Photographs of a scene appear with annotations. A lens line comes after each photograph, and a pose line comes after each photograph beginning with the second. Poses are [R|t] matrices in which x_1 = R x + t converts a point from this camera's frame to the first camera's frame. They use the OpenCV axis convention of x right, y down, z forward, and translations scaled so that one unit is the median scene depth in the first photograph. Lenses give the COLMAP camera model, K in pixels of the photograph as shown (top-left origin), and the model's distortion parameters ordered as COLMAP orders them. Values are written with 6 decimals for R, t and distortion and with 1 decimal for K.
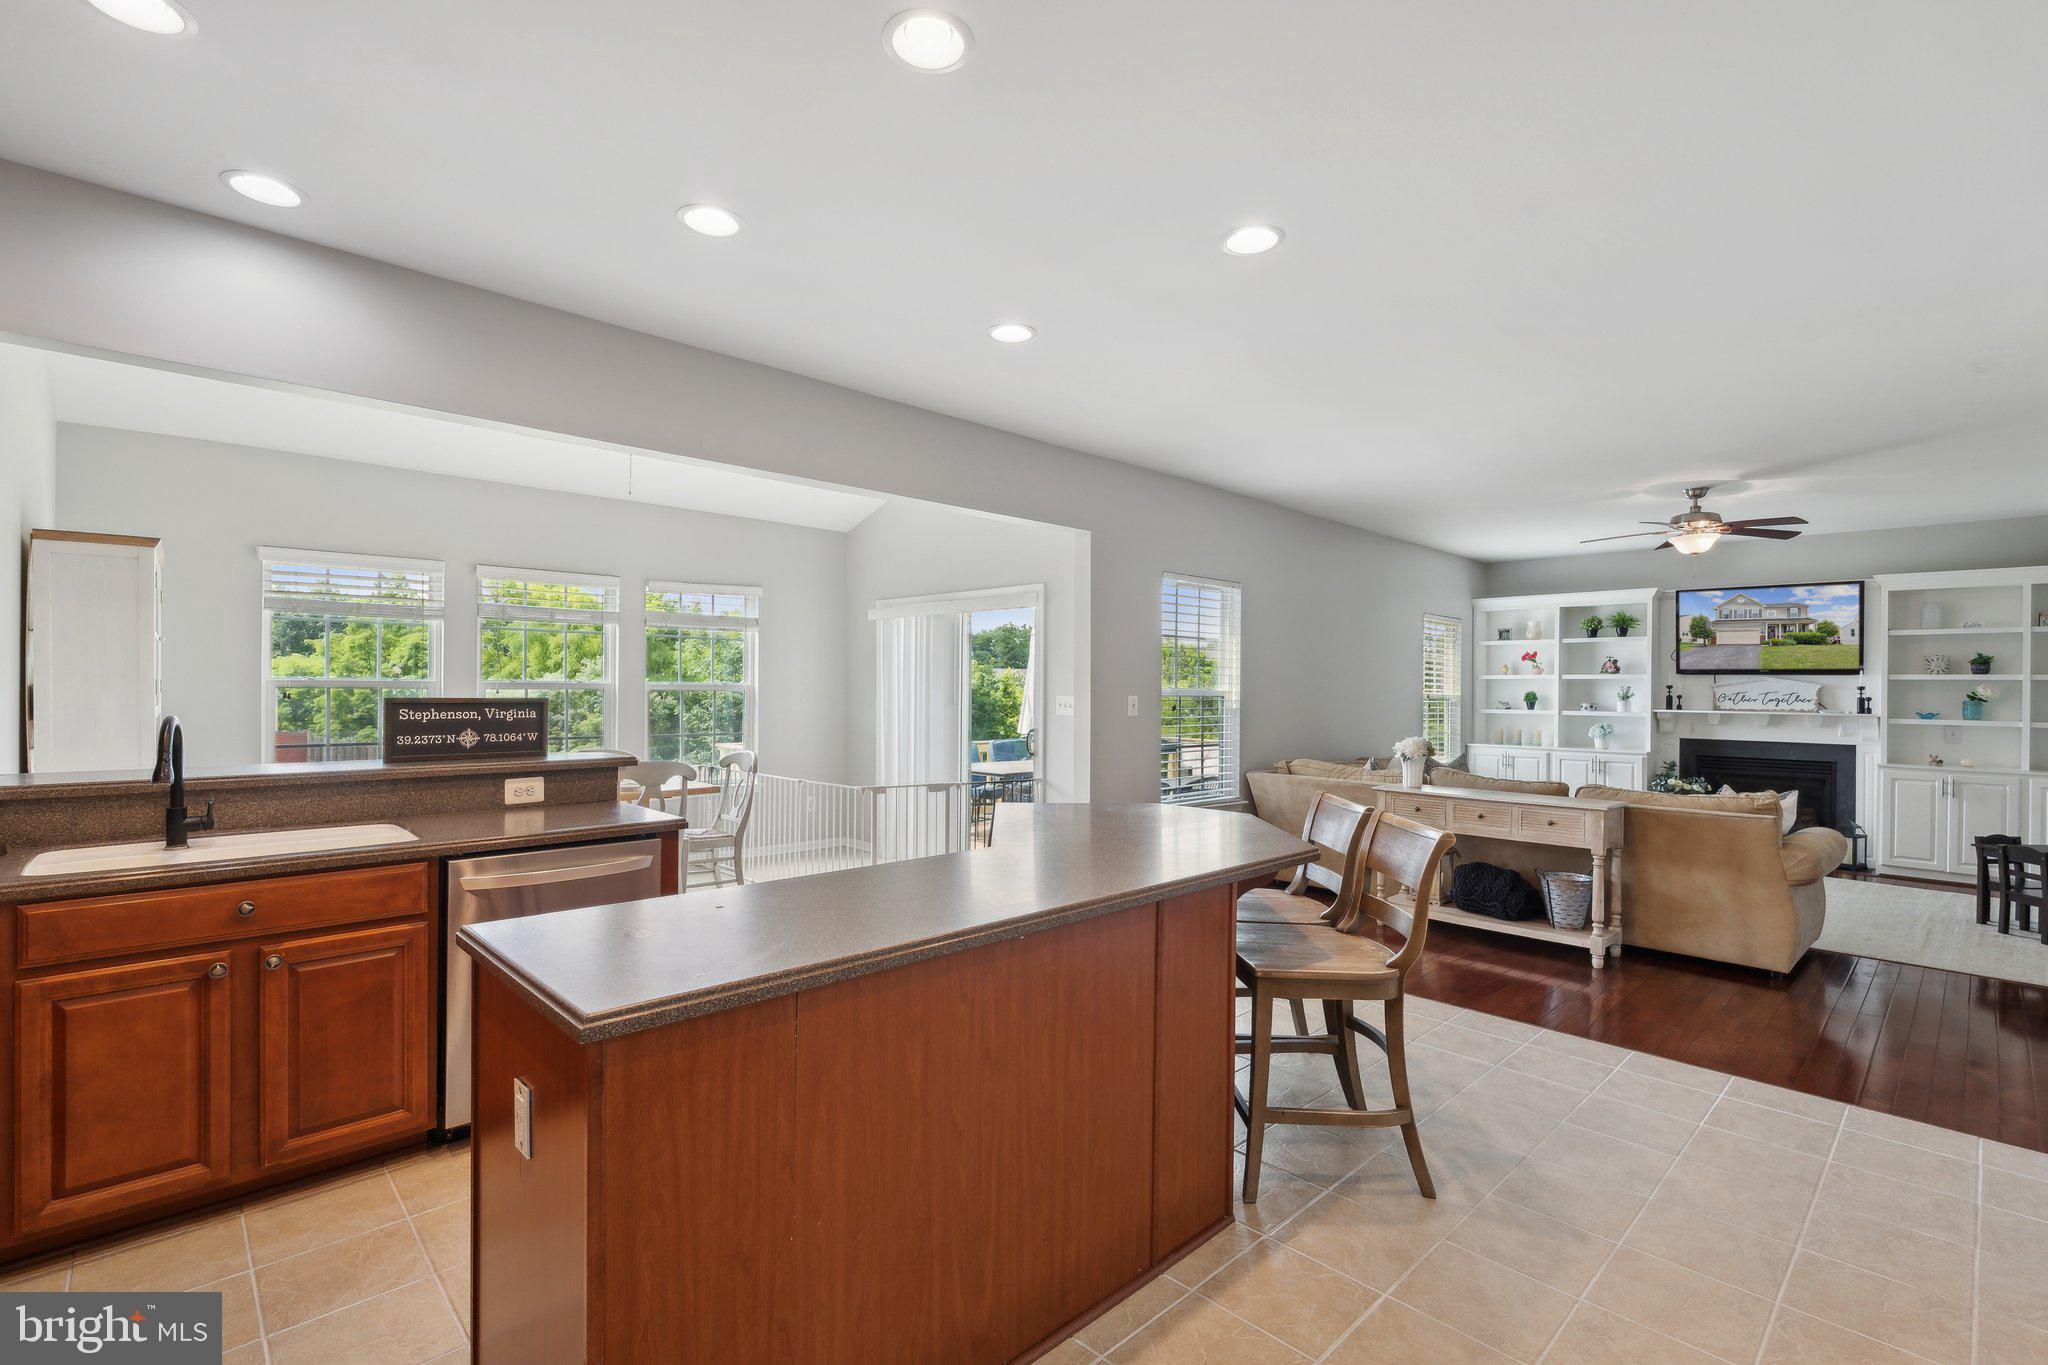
lens RADIAL K [[919.5, 0, 1027.8], [0, 919.5, 691.6], [0, 0, 1]] dist [0.001425, 0.000529]
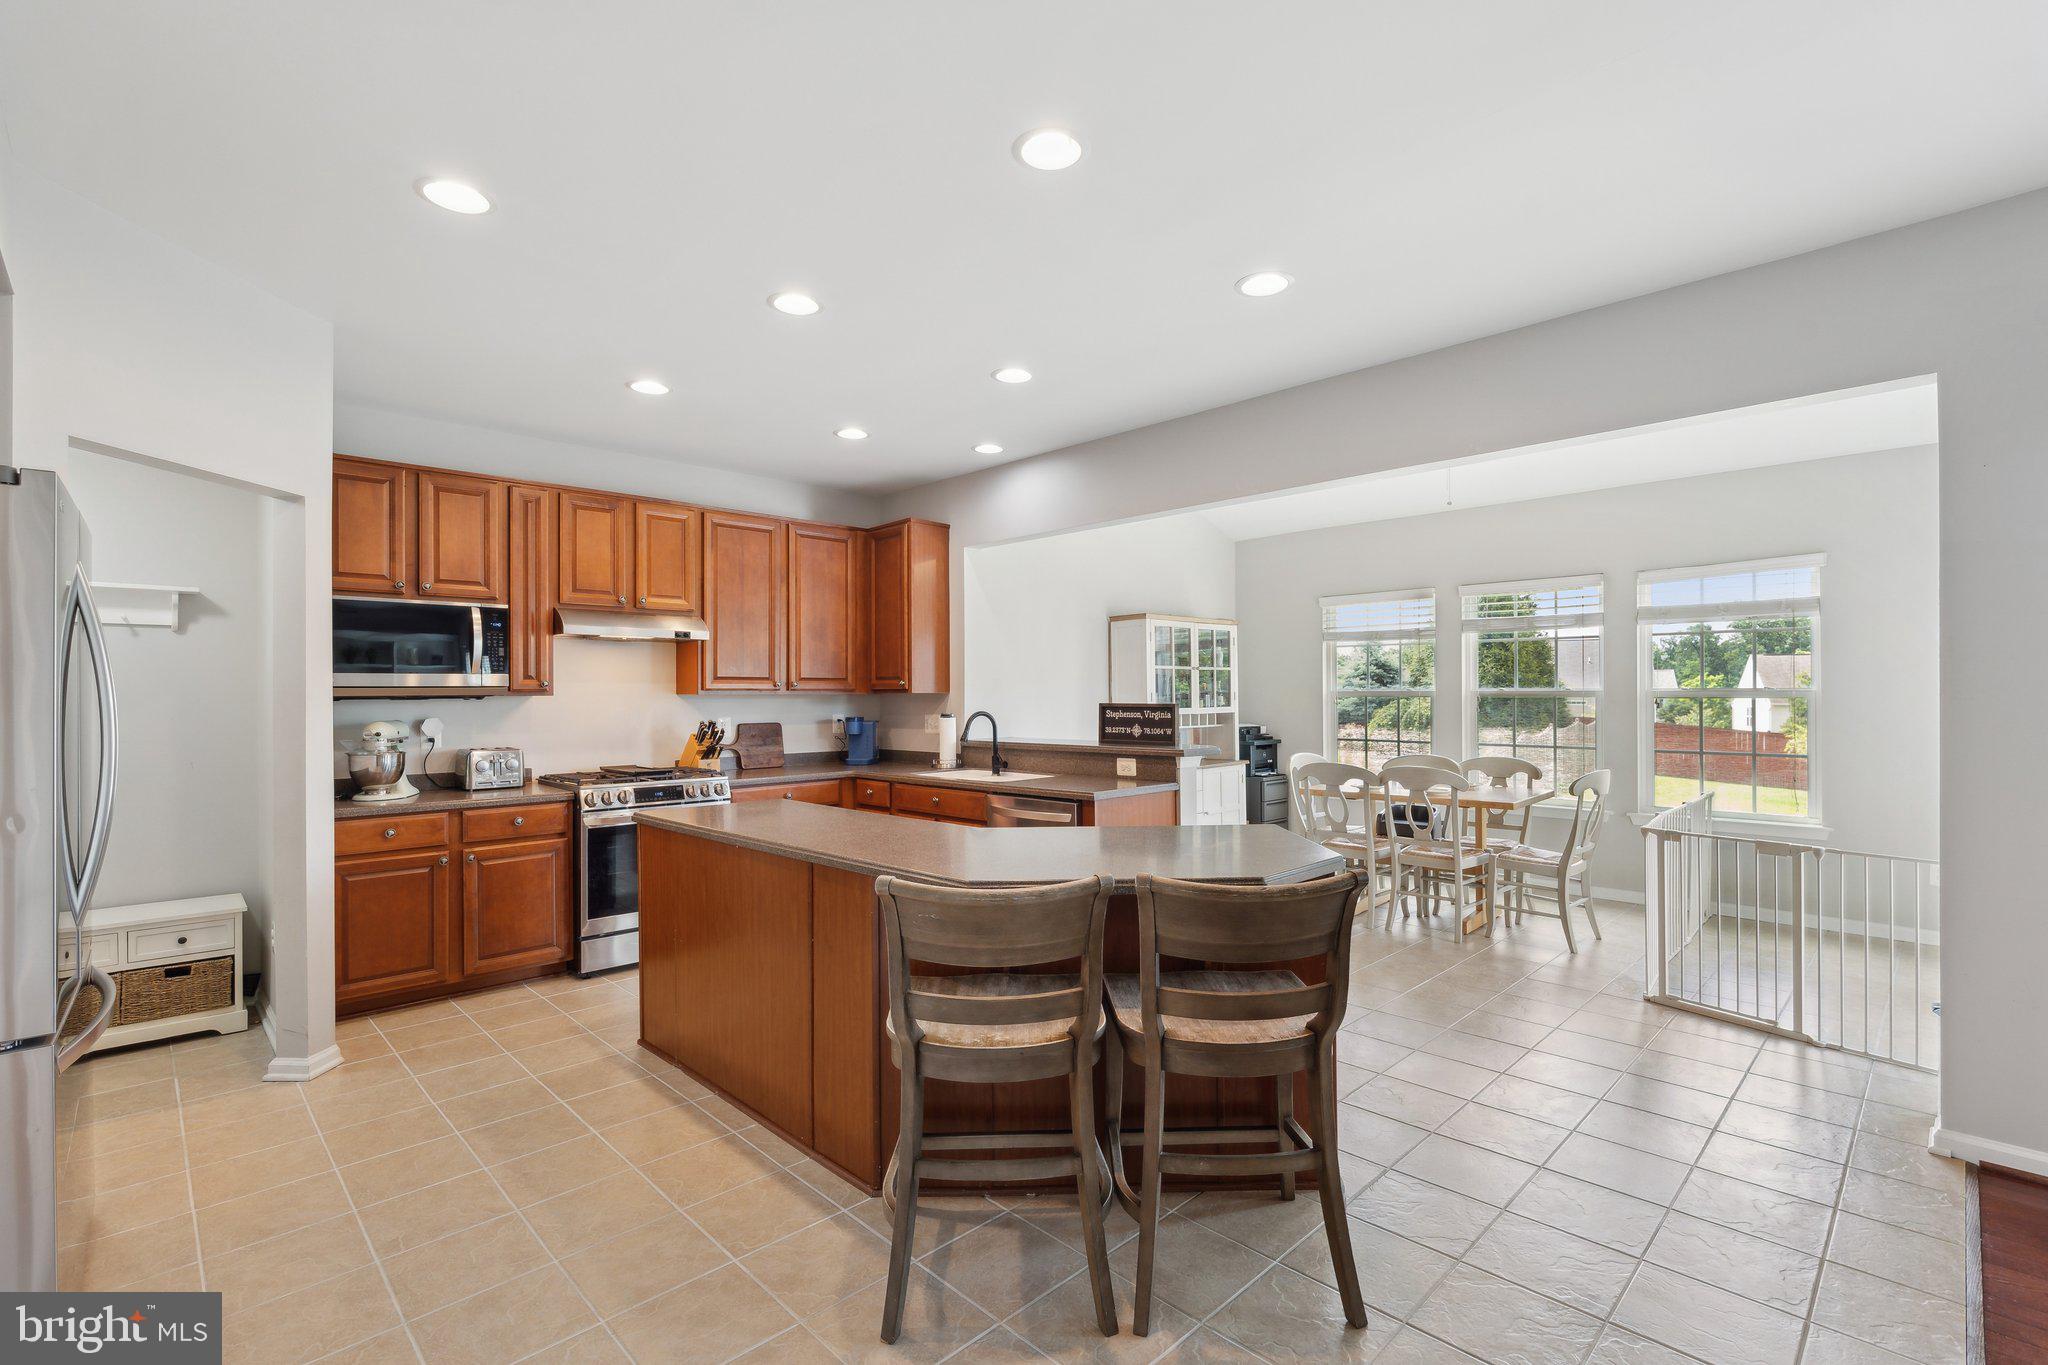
lens RADIAL K [[931.4, 0, 1024.0], [0, 931.4, 682.5], [0, 0, 1]] dist [-0.001385, 0.000058]
pose [[0.004182, -0.020215, -0.999787, 0.845686], [0.002123, 0.999794, -0.020206, 0.002790], [0.999989, -0.002038, 0.004224, 0.757304]]
